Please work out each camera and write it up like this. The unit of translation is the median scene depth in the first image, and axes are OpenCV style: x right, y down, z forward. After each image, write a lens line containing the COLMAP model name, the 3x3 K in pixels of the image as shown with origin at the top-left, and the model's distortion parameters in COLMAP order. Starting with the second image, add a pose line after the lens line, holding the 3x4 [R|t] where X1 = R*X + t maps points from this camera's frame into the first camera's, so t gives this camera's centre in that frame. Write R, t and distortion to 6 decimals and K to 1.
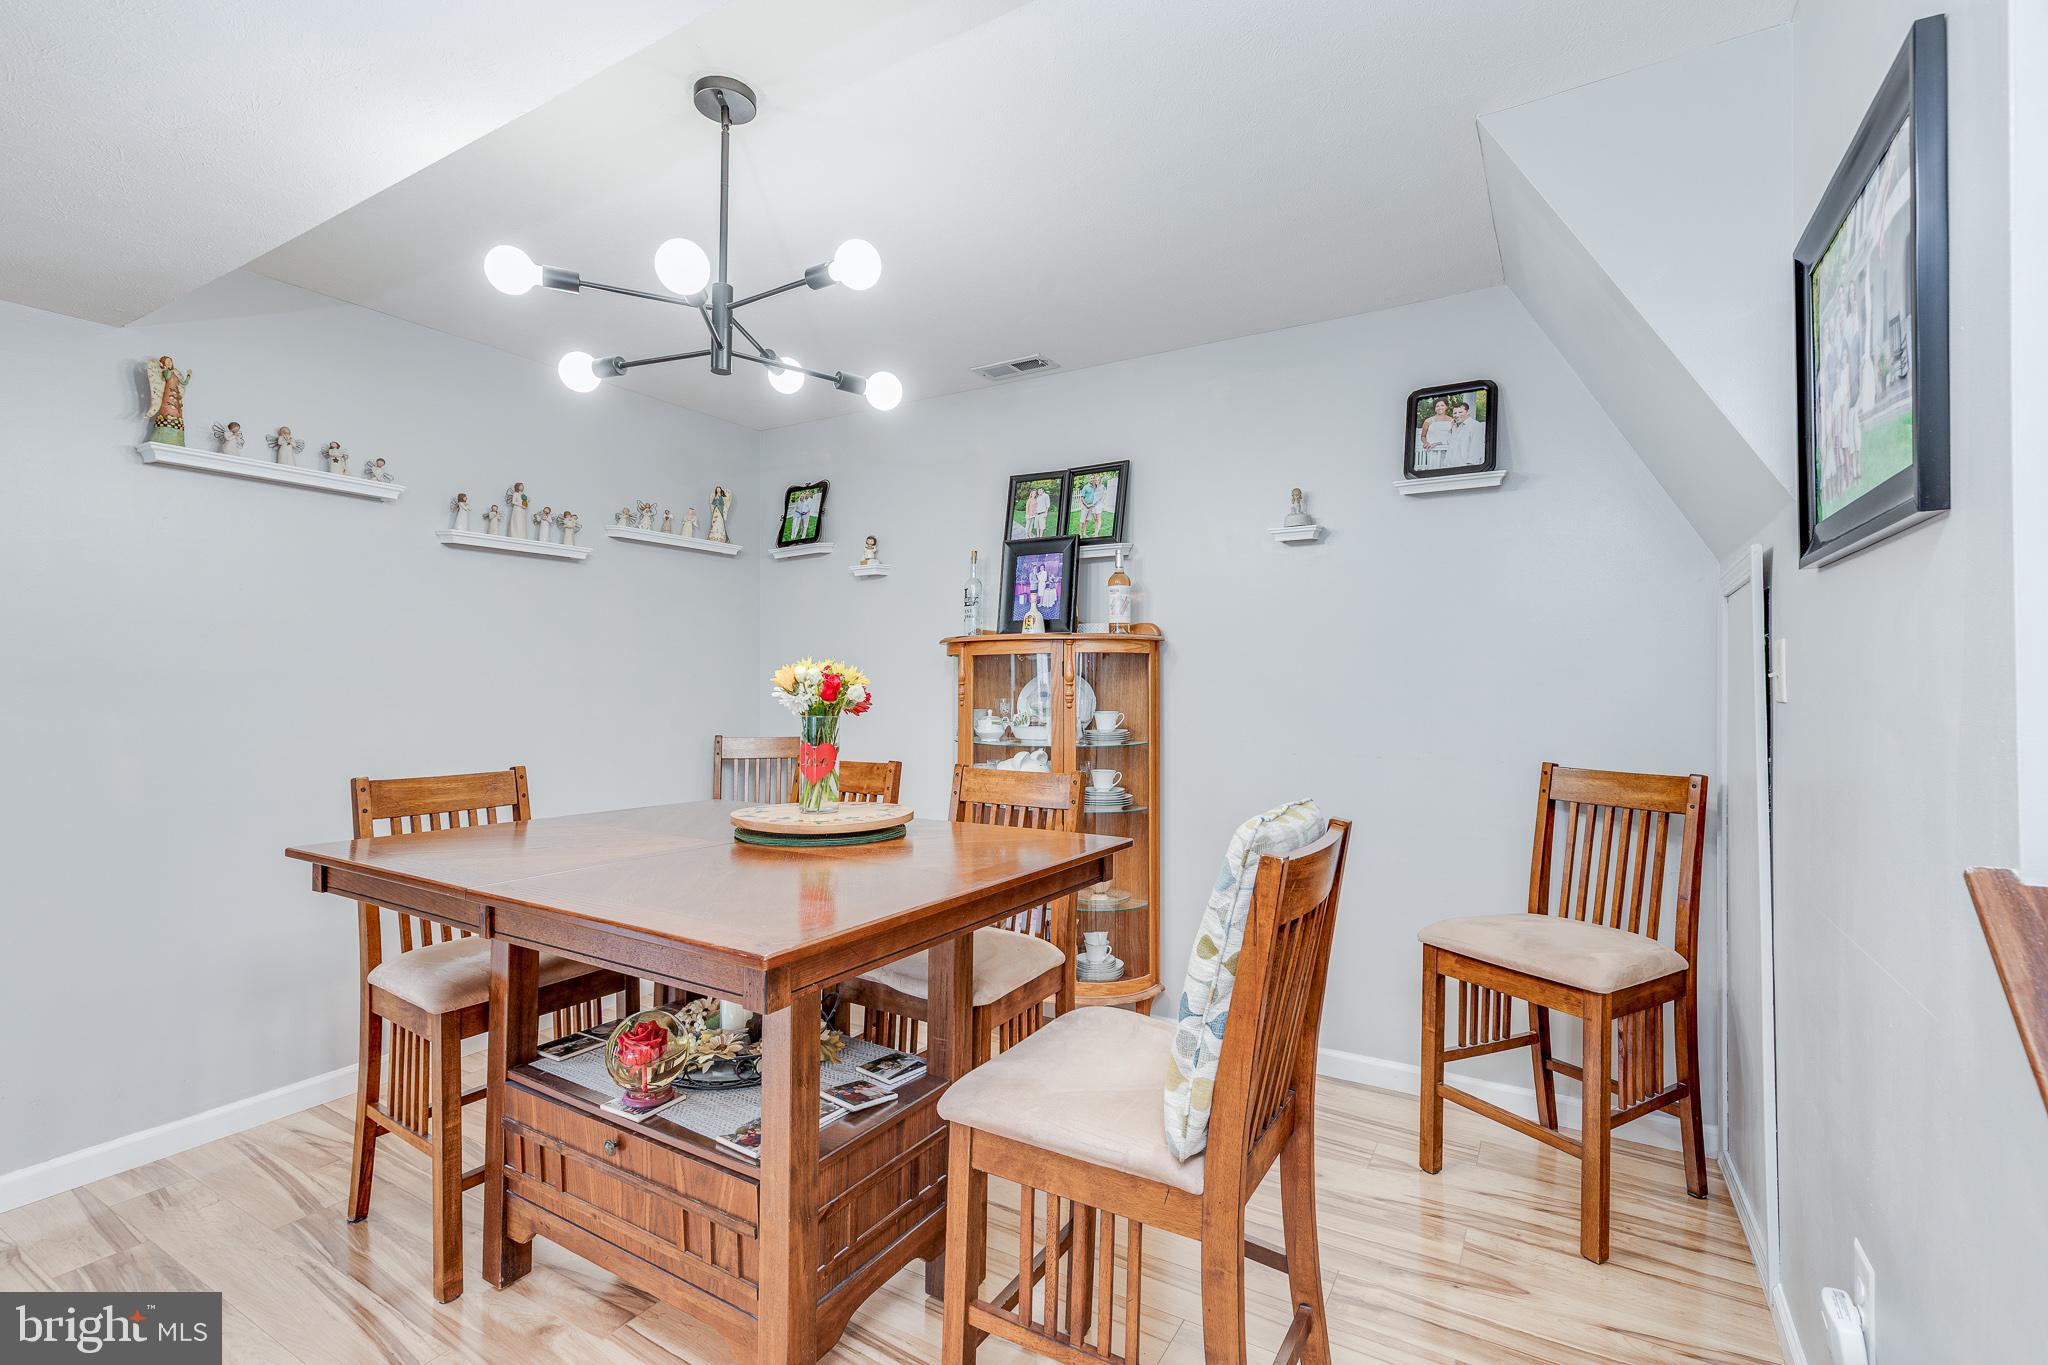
lens RADIAL K [[918.4, 0, 1015.7], [0, 918.4, 675.2], [0, 0, 1]] dist [0.005622, -0.000809]
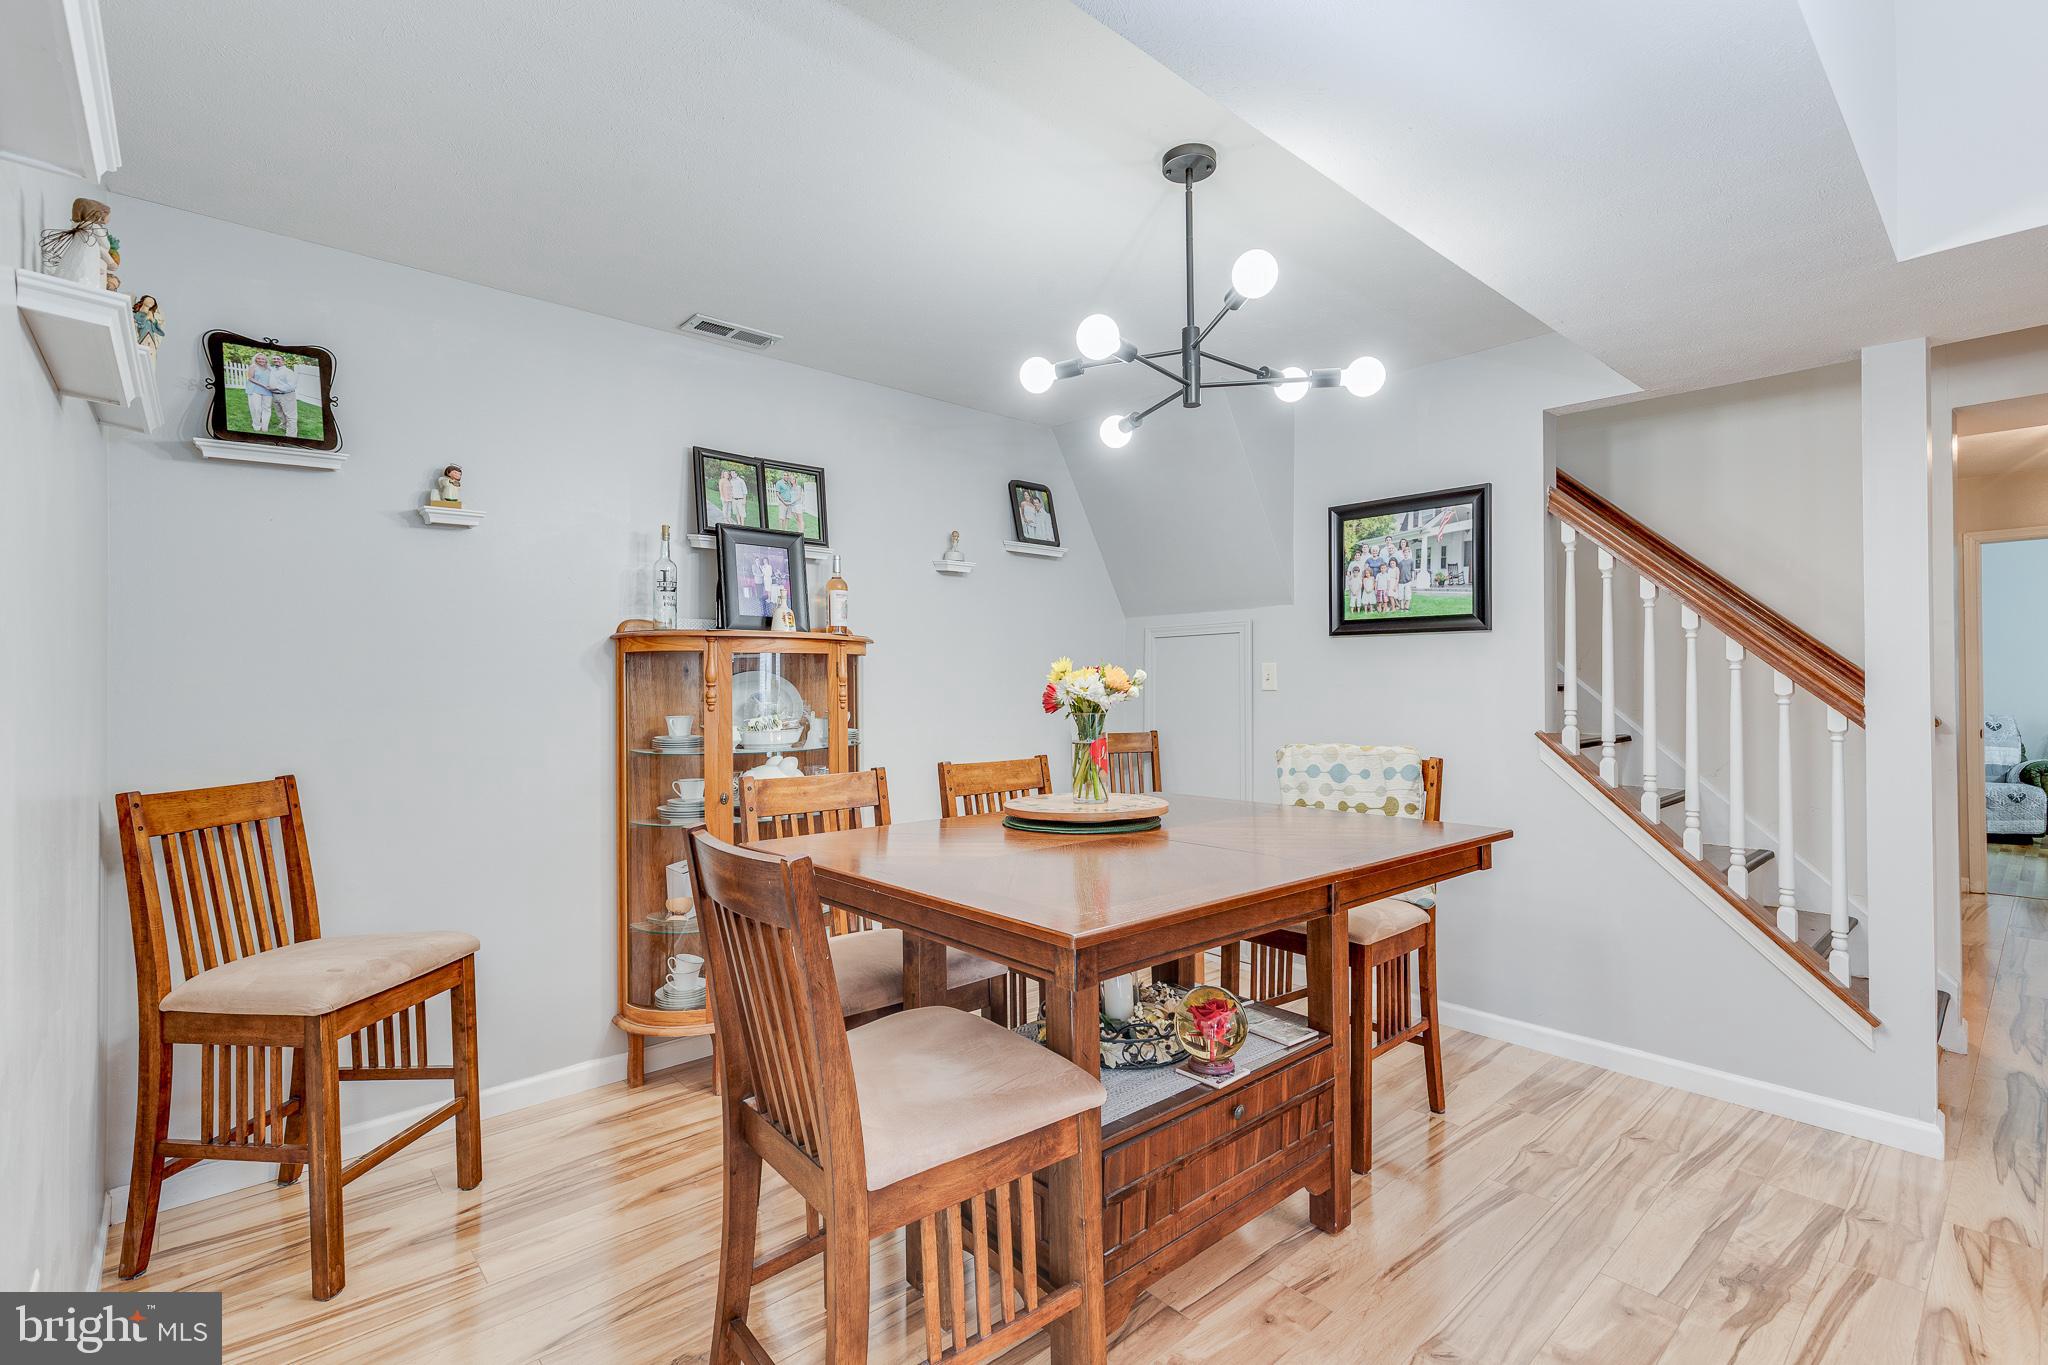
lens RADIAL K [[918.4, 0, 1026.5], [0, 918.4, 666.5], [0, 0, 1]] dist [0.005622, -0.000809]
pose [[0.299455, 0.013712, 0.954012, -0.785279], [-0.006995, 0.999901, -0.012176, 0.000827], [-0.954085, -0.003027, 0.299522, 0.462308]]
